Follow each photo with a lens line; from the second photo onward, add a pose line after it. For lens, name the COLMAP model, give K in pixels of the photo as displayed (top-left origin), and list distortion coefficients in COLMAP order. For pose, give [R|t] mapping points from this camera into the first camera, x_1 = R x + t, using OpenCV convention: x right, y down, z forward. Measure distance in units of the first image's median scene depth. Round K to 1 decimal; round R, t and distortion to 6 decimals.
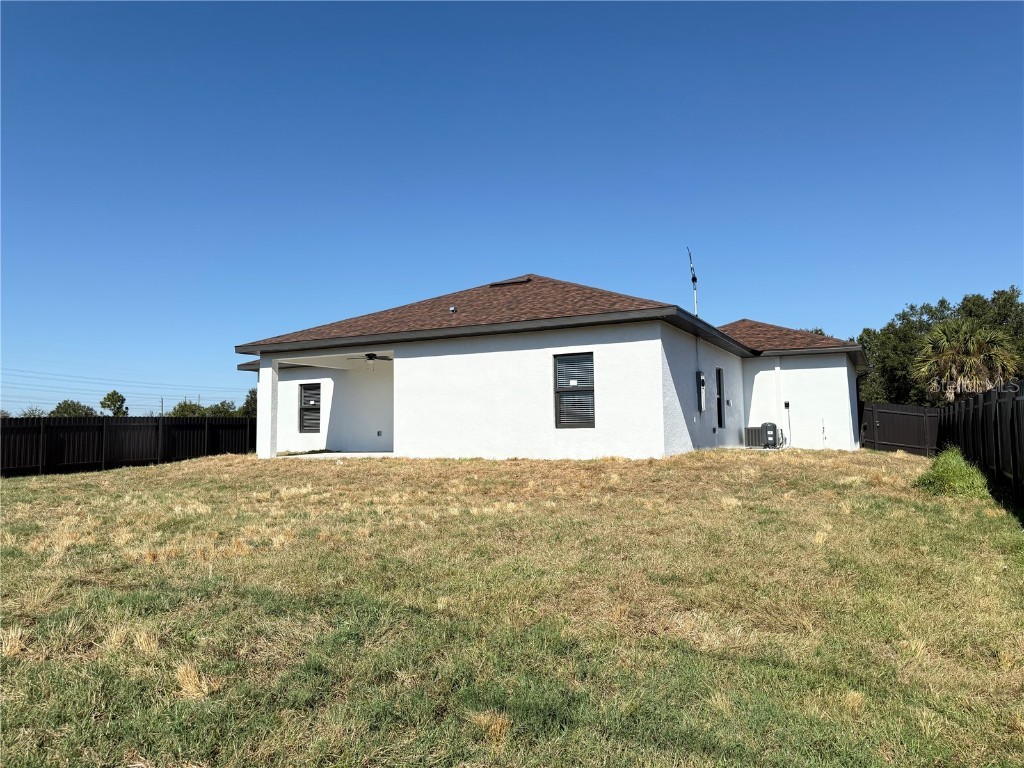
lens RADIAL K [[718.5, 0, 509.3], [0, 718.5, 378.1], [0, 0, 1]] dist [0.056180, -0.071114]
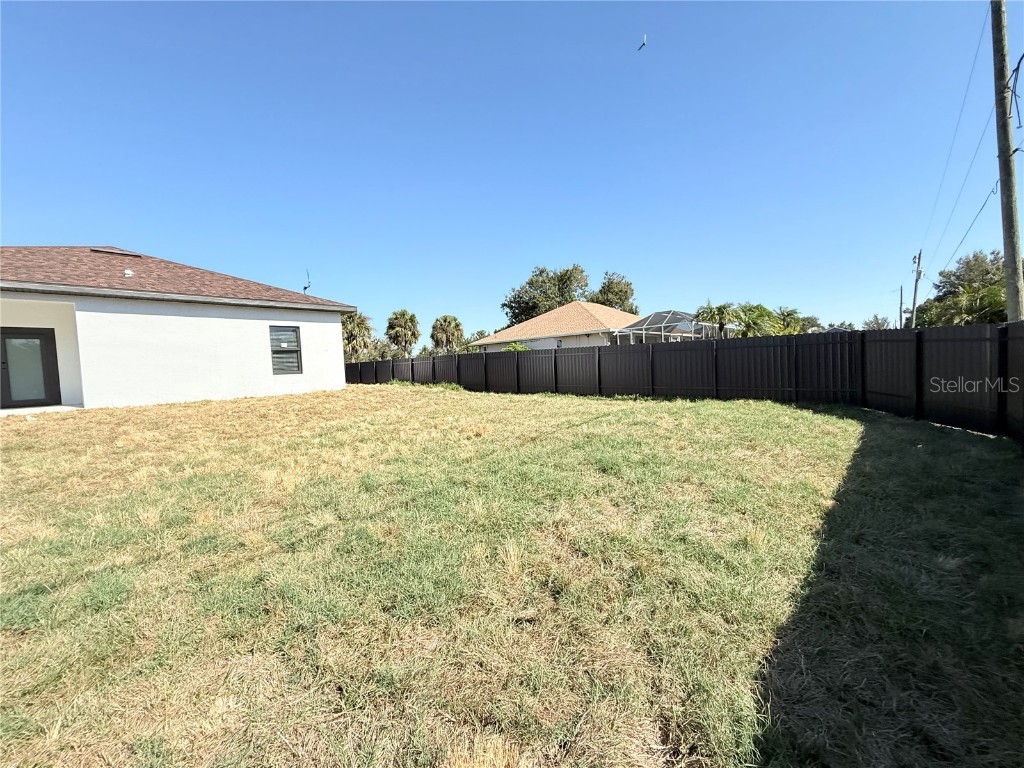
lens RADIAL K [[408.3, 0, 509.3], [0, 408.3, 384.2], [0, 0, 1]] dist [-0.000346, 0.000297]
pose [[0.257027, -0.041896, 0.965496, -0.657031], [-0.028746, 0.998286, 0.050971, 0.032901], [-0.965977, -0.040856, 0.255382, 0.312830]]
